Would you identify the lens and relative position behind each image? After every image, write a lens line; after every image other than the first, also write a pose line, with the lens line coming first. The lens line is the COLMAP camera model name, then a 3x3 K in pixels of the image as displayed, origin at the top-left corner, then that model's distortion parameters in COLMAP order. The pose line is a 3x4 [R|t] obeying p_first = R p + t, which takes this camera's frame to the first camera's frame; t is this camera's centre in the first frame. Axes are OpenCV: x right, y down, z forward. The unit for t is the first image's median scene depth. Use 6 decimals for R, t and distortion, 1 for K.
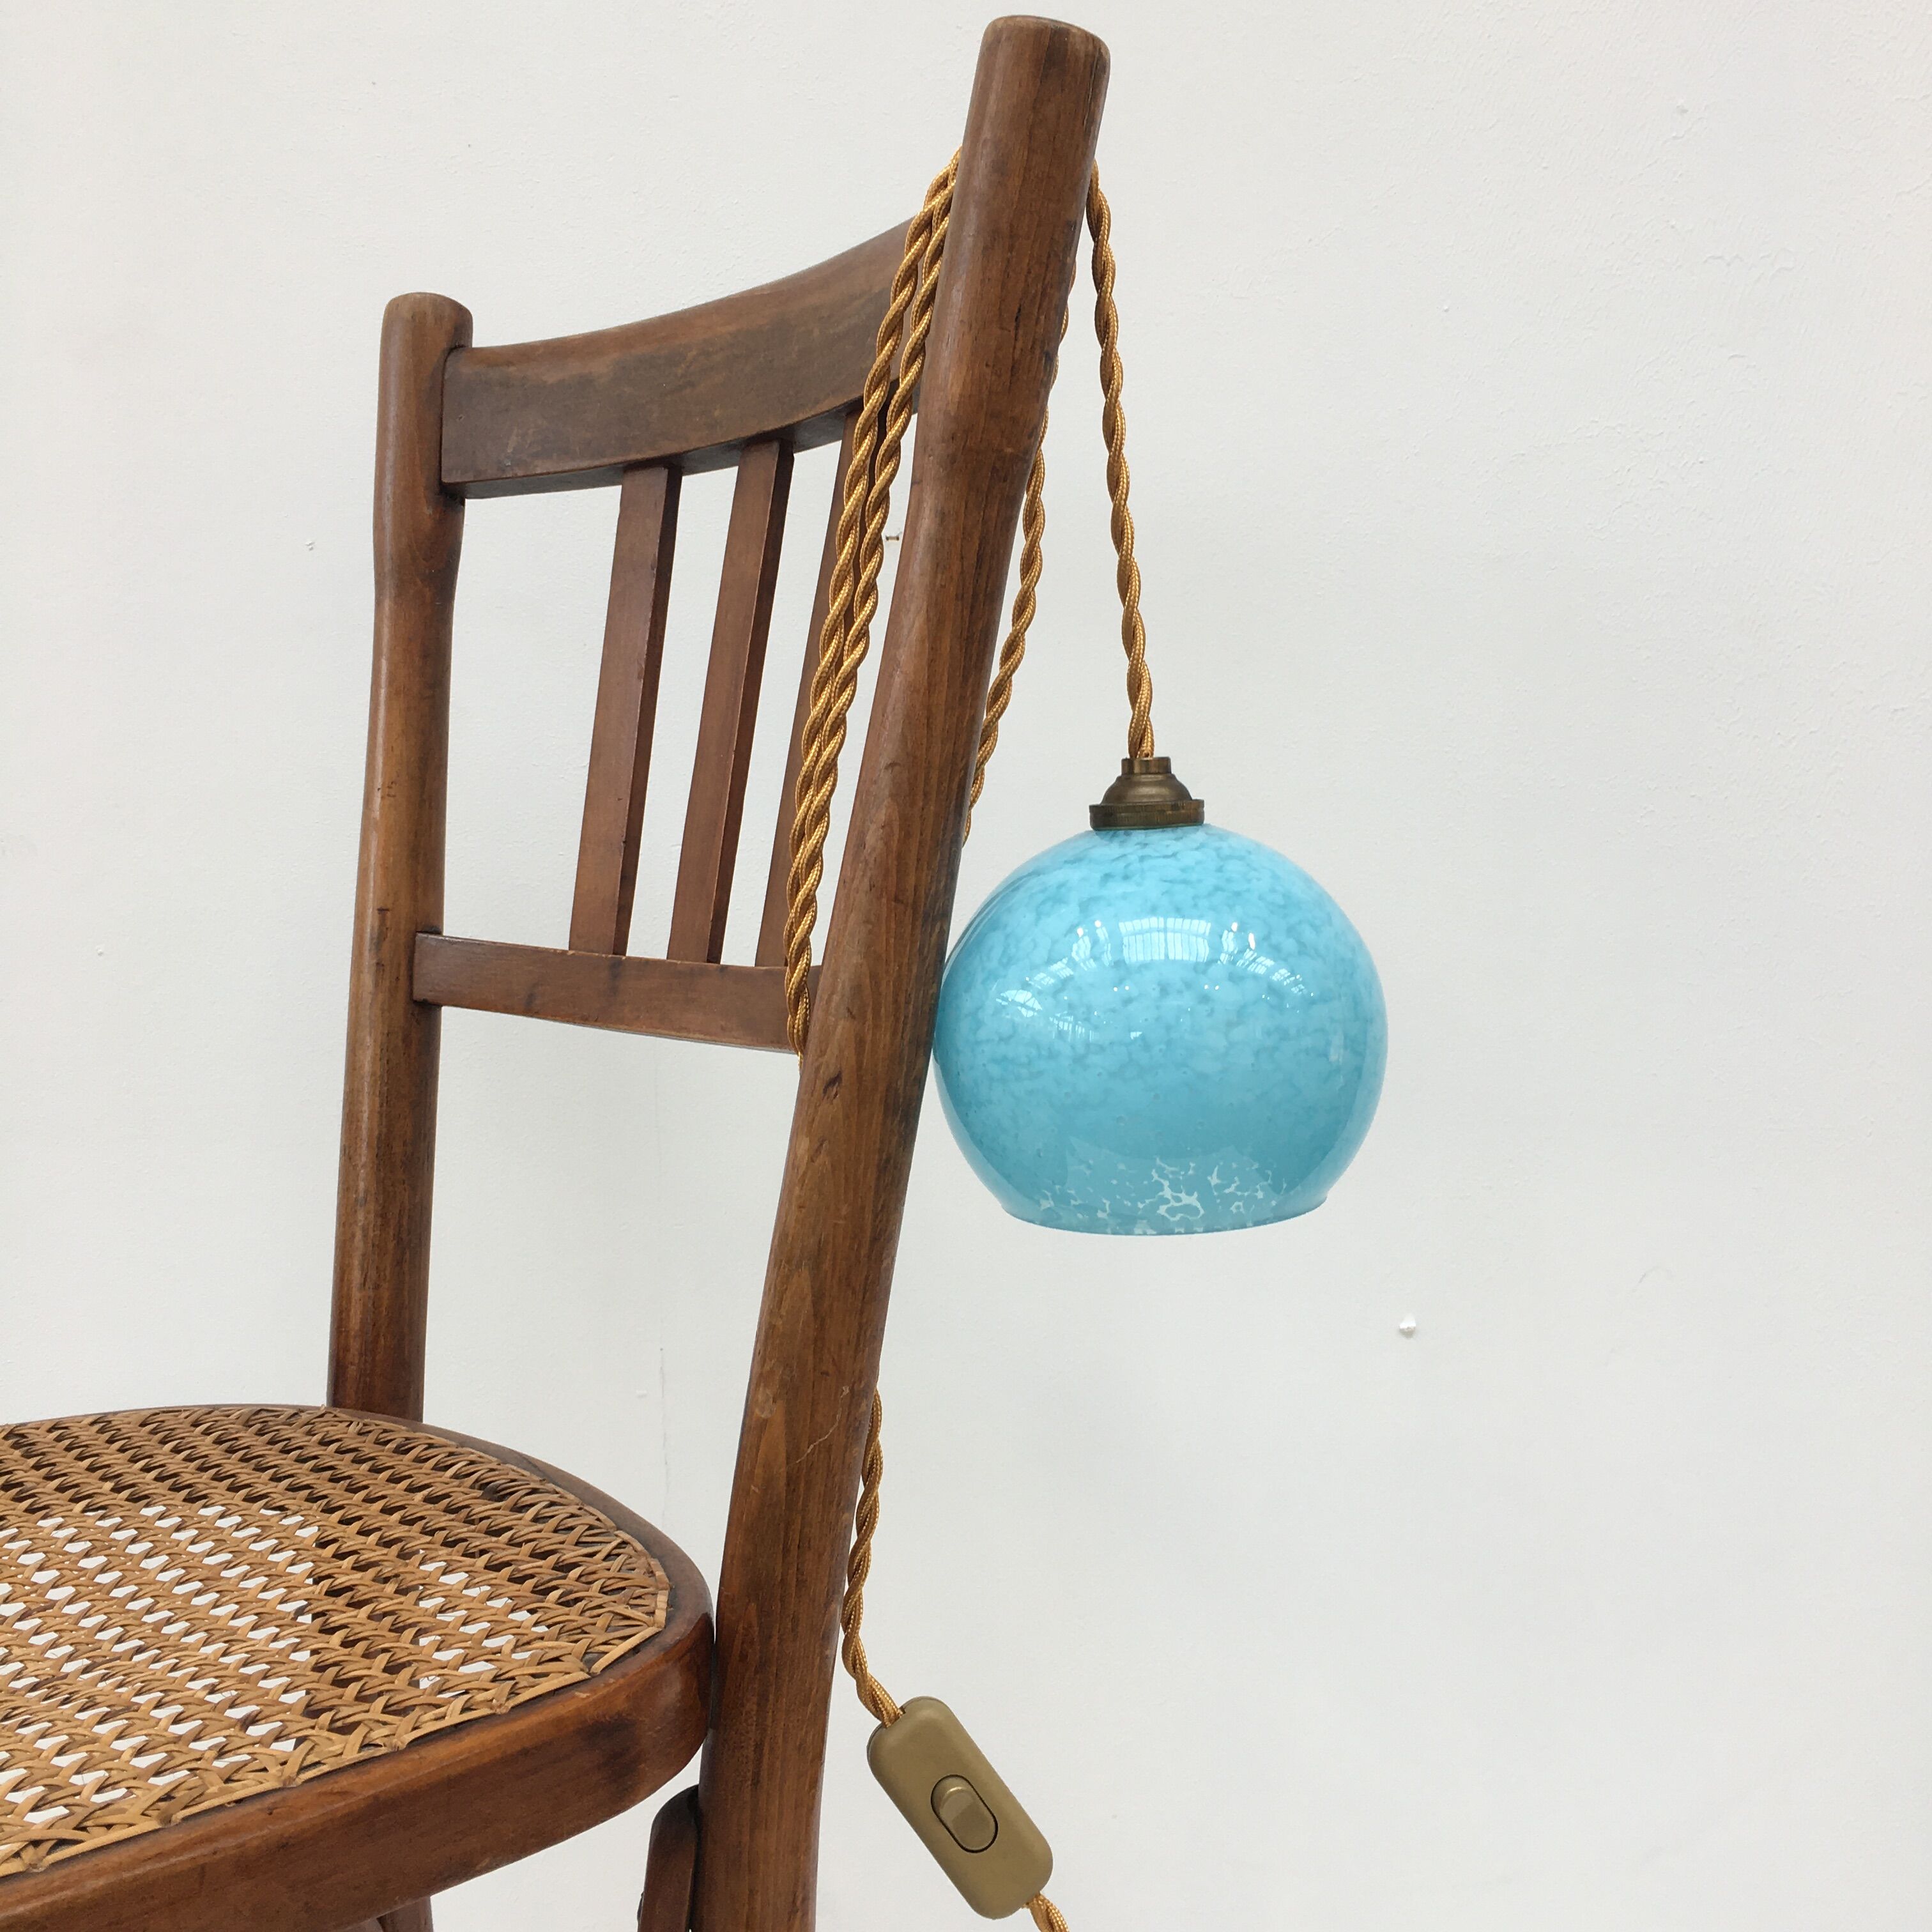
lens RADIAL K [[2414.6, 0, 972.8], [0, 2414.6, 958.3], [0, 0, 1]] dist [0.013877, 0.000000]
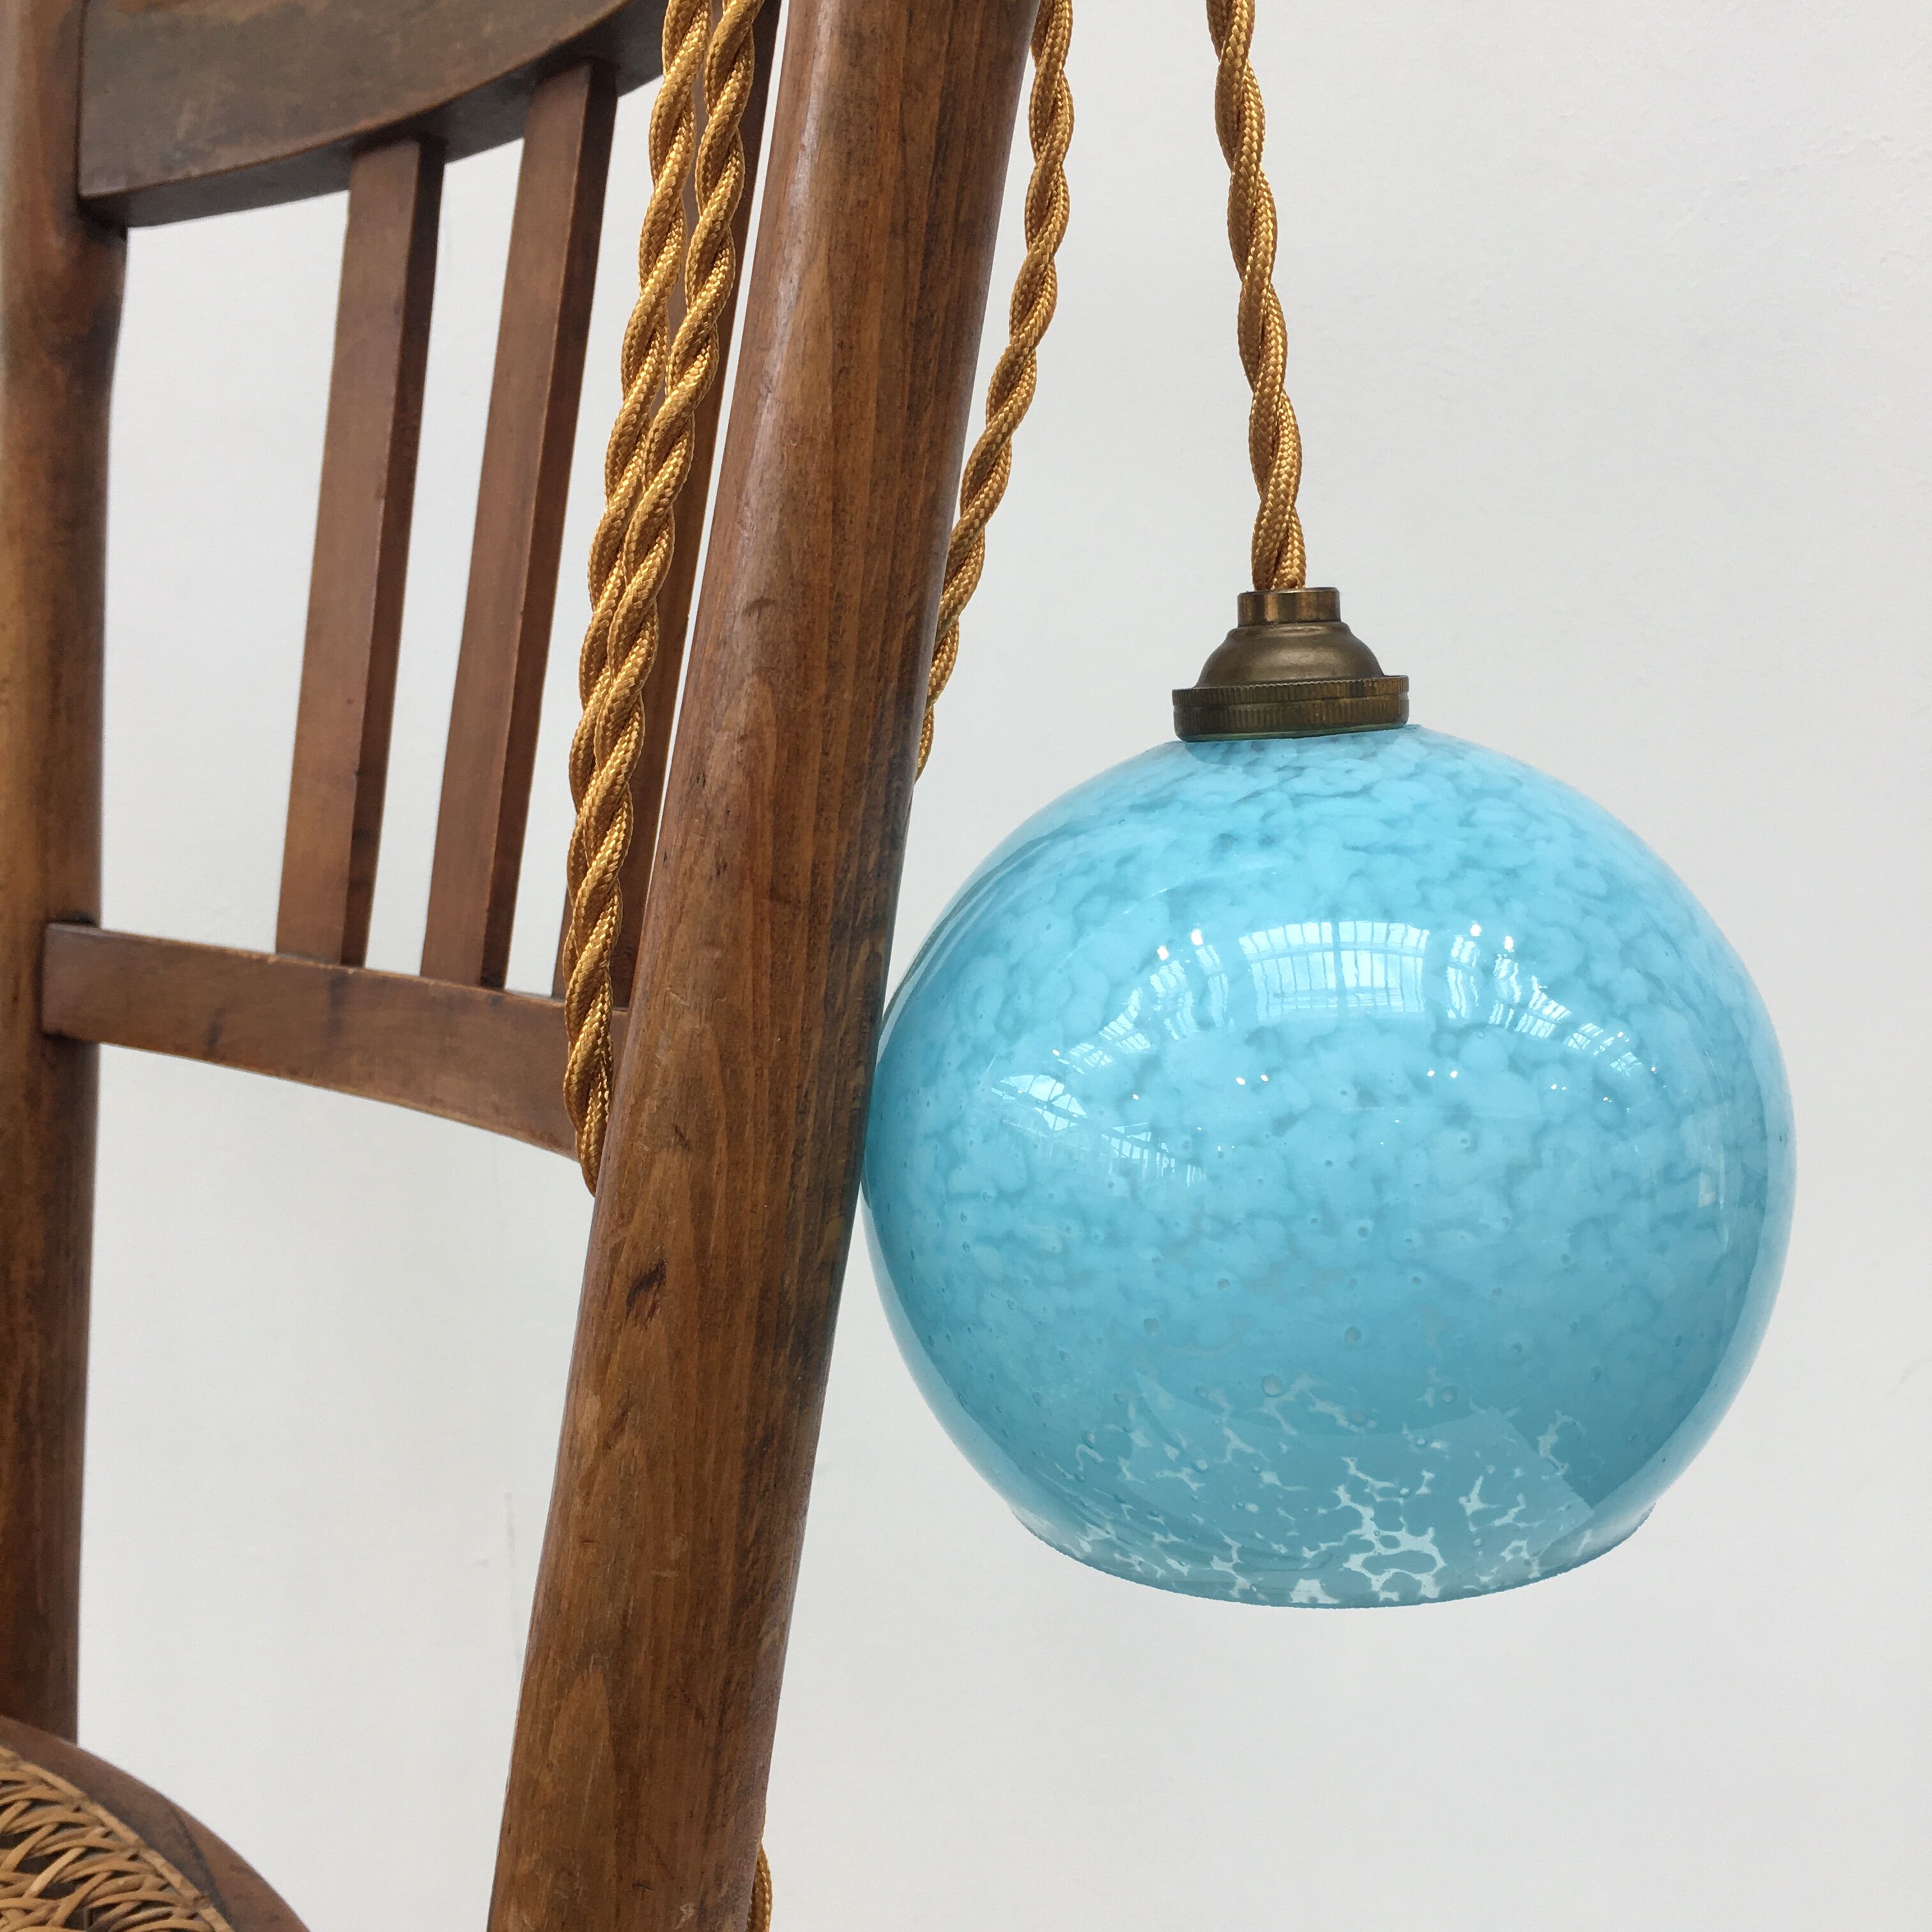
lens RADIAL K [[2414.6, 0, 957.6], [0, 2414.6, 962.9], [0, 0, 1]] dist [0.013877, 0.000000]
pose [[0.999912, -0.012907, 0.003013, 0.002283], [0.012794, 0.999318, 0.034632, -0.026272], [-0.003458, -0.034590, 0.999396, 0.522315]]
